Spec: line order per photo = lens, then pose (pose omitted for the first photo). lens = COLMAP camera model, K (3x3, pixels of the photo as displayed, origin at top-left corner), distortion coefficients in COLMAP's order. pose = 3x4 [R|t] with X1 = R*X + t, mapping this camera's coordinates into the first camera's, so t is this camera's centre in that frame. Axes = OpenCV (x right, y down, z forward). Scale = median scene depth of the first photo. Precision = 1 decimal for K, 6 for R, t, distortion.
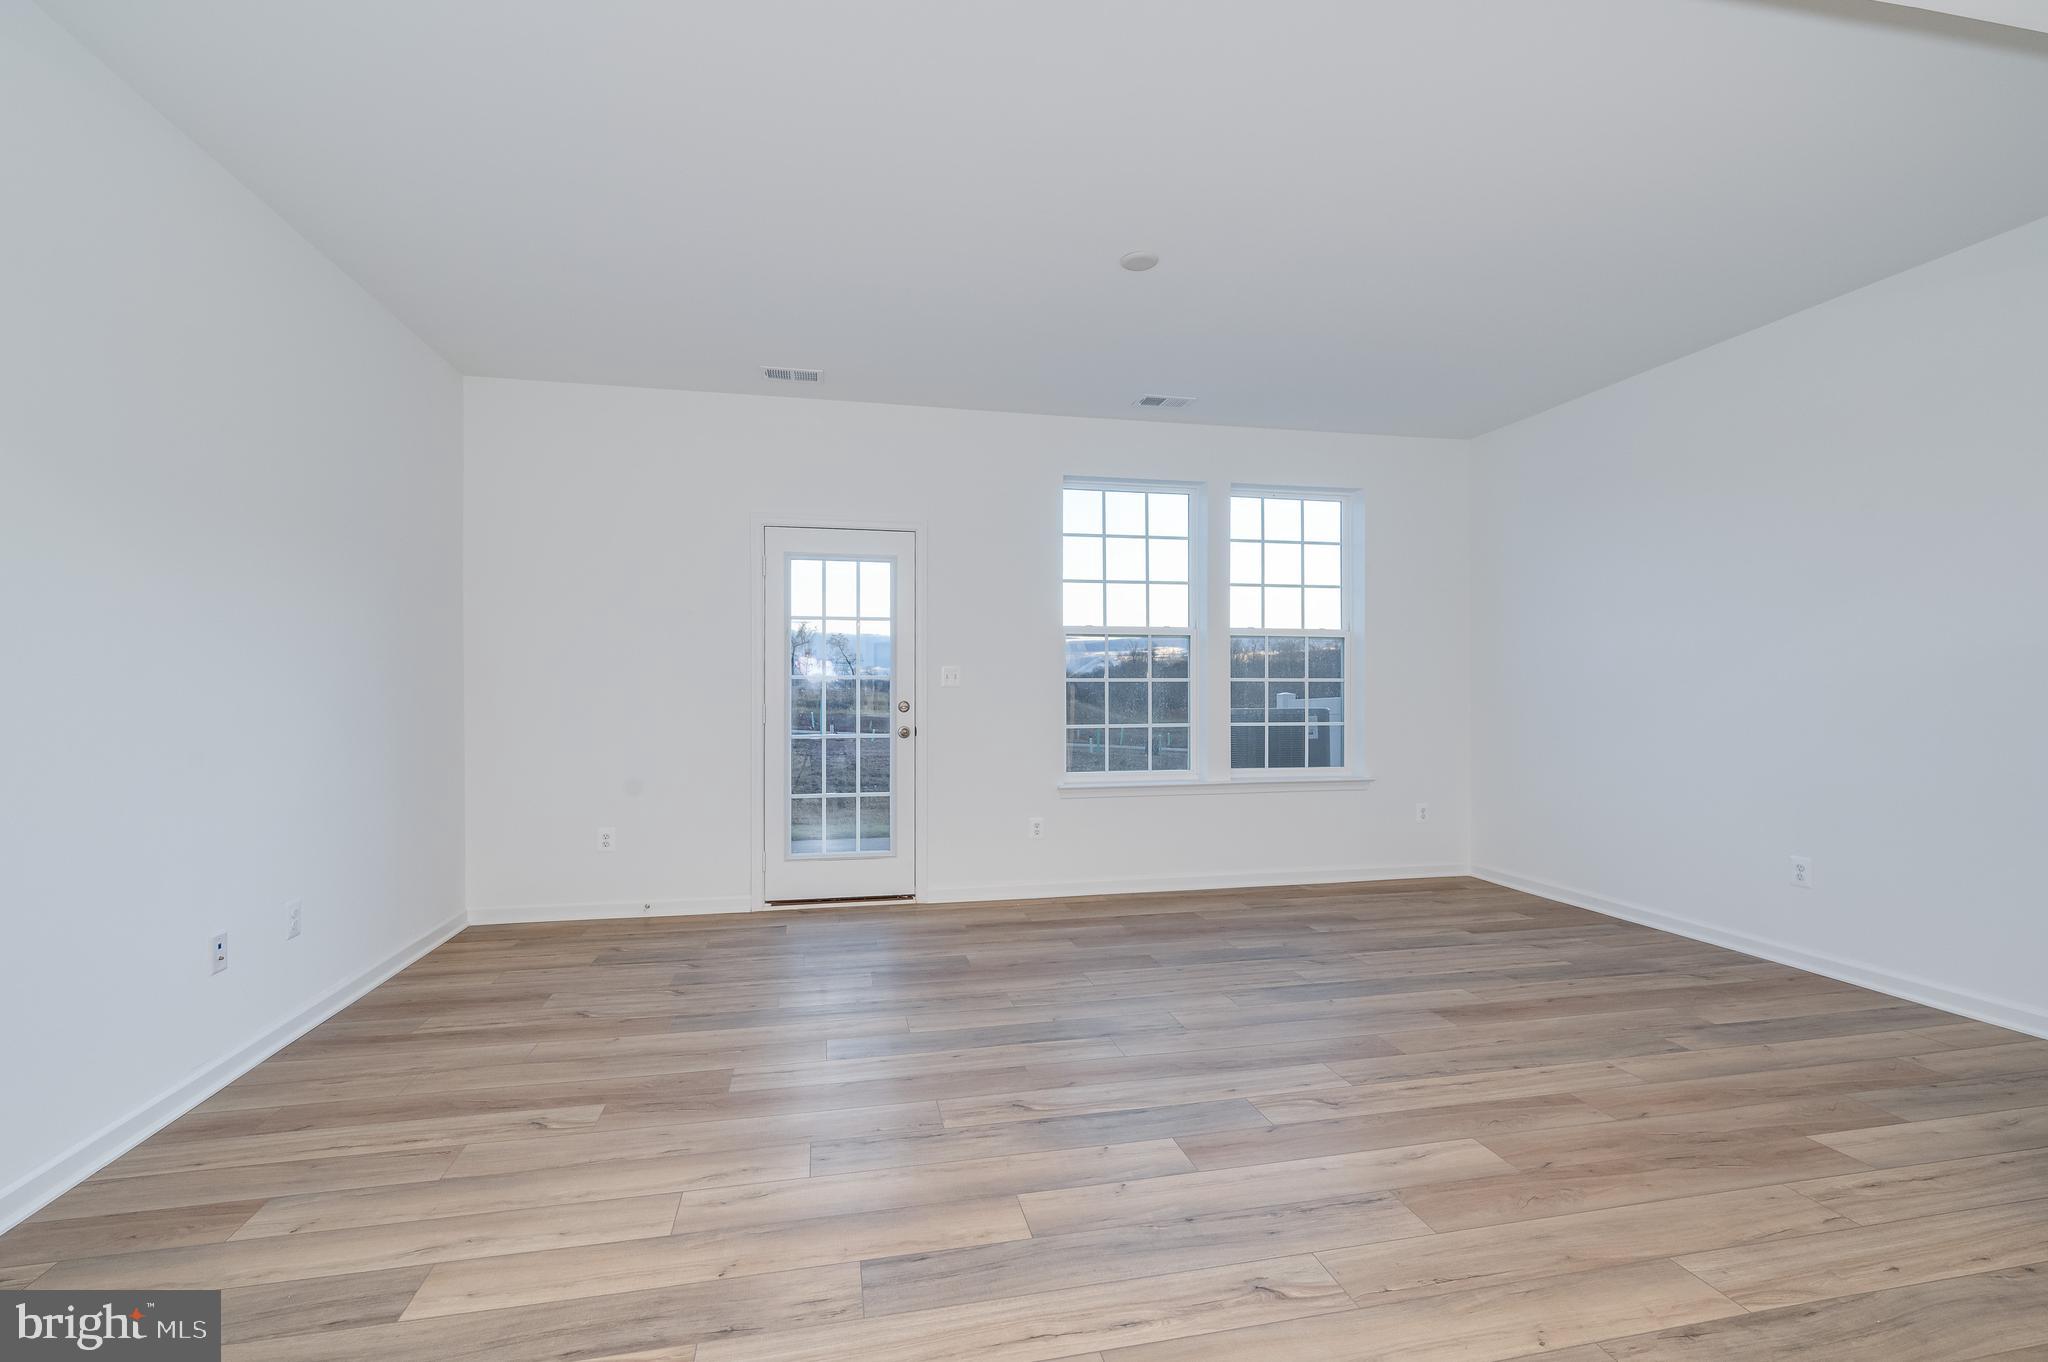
lens RADIAL K [[907.8, 0, 1134.2], [0, 907.8, 690.4], [0, 0, 1]] dist [0.000185, -0.000215]
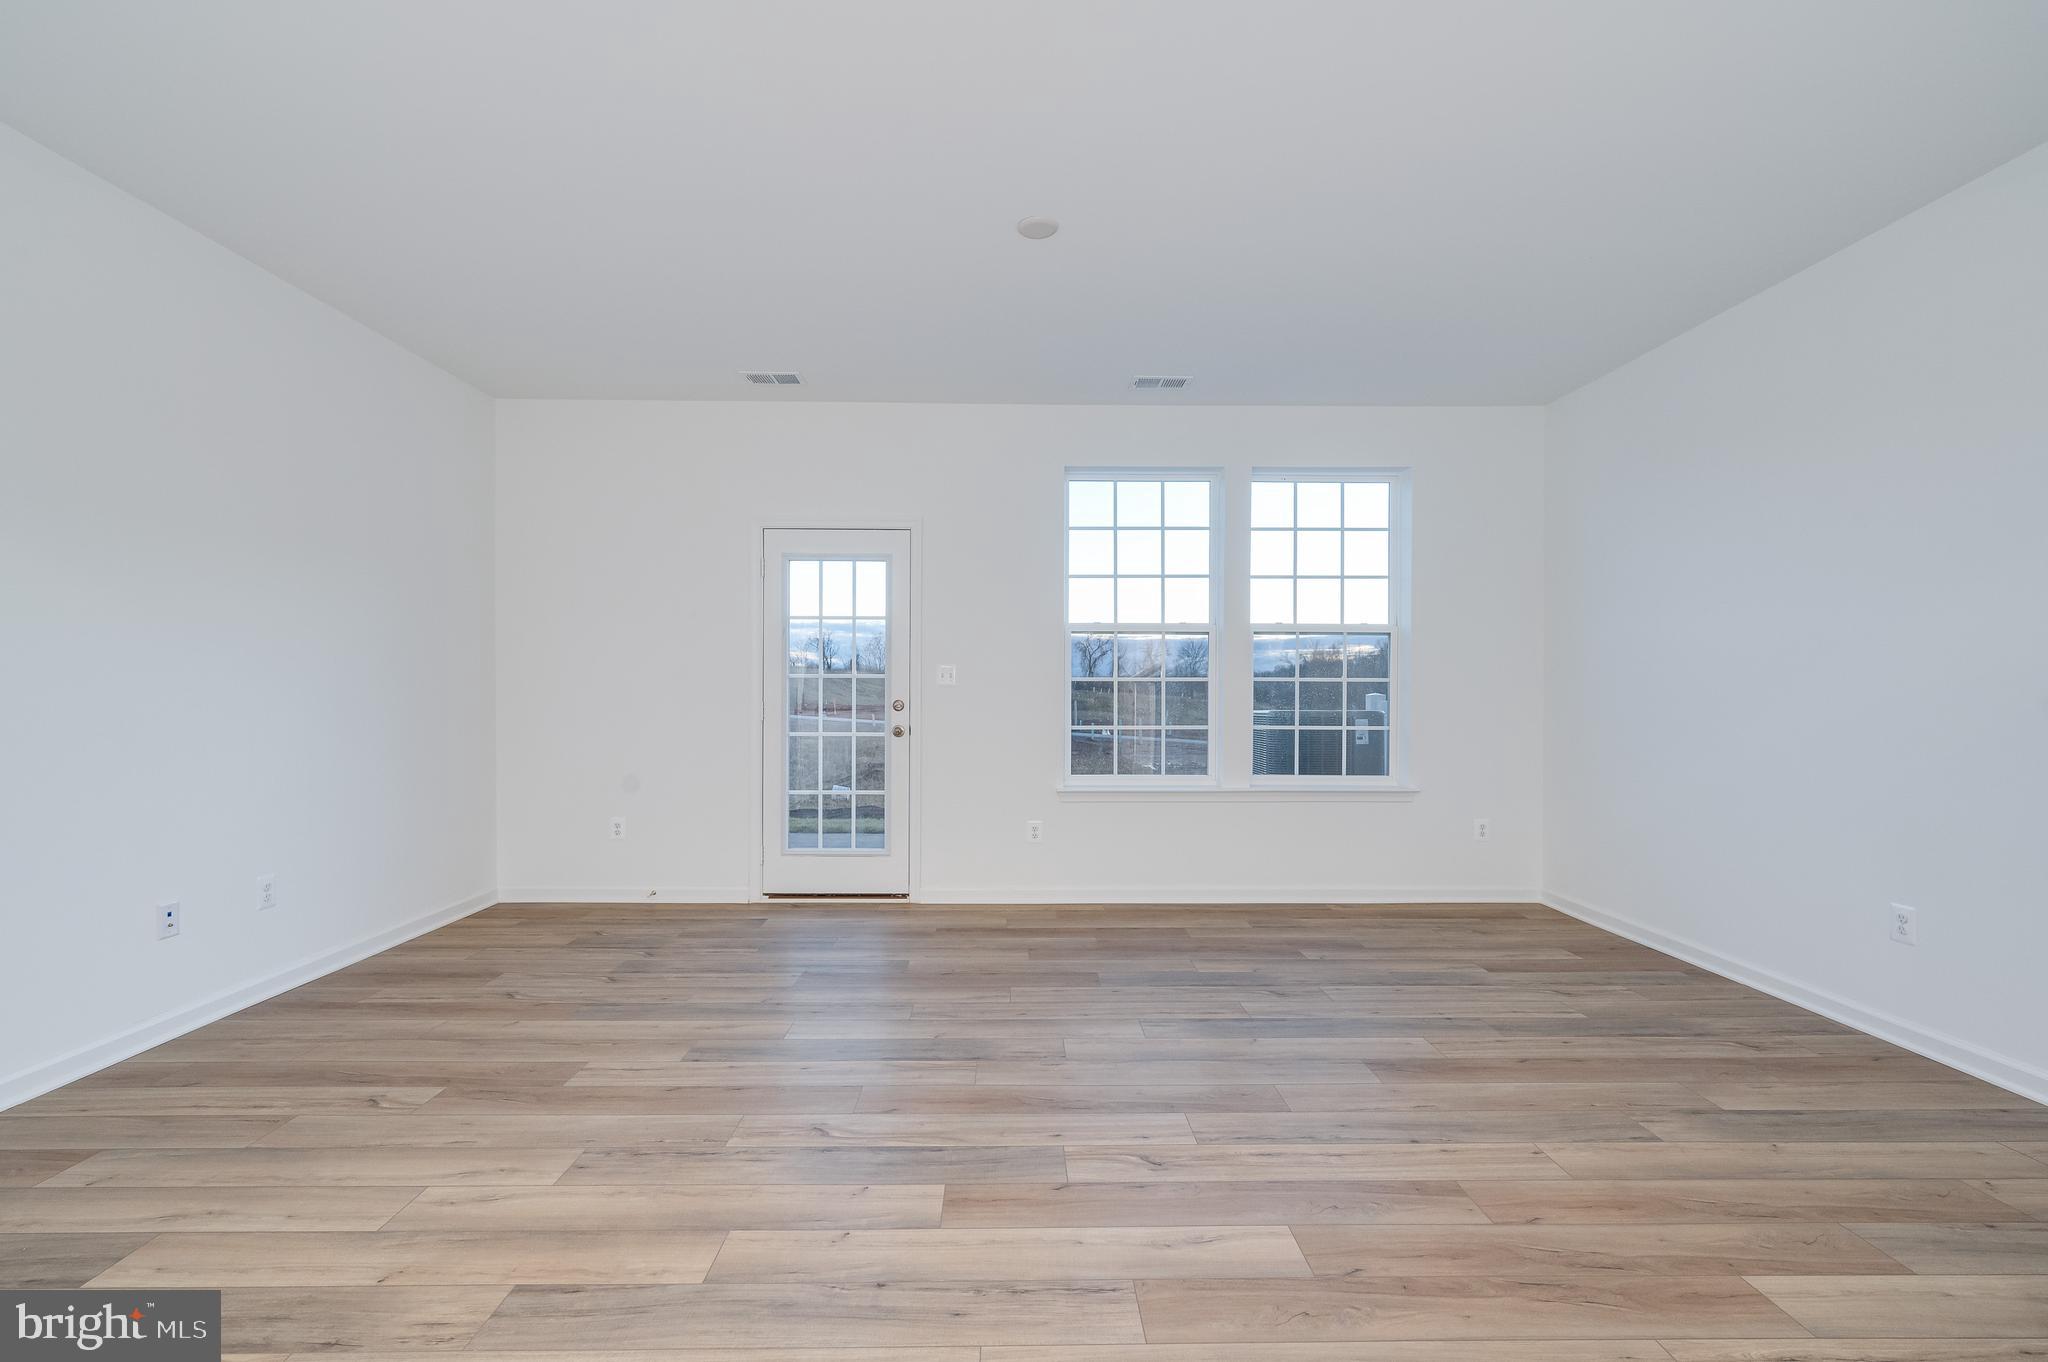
lens RADIAL K [[907.8, 0, 1132.2], [0, 907.8, 692.7], [0, 0, 1]] dist [0.000185, -0.000215]
pose [[0.978849, 0.005081, -0.204523, 0.304430], [-0.004474, 0.999984, 0.003429, -0.001162], [0.204537, -0.002441, 0.978856, 0.114291]]
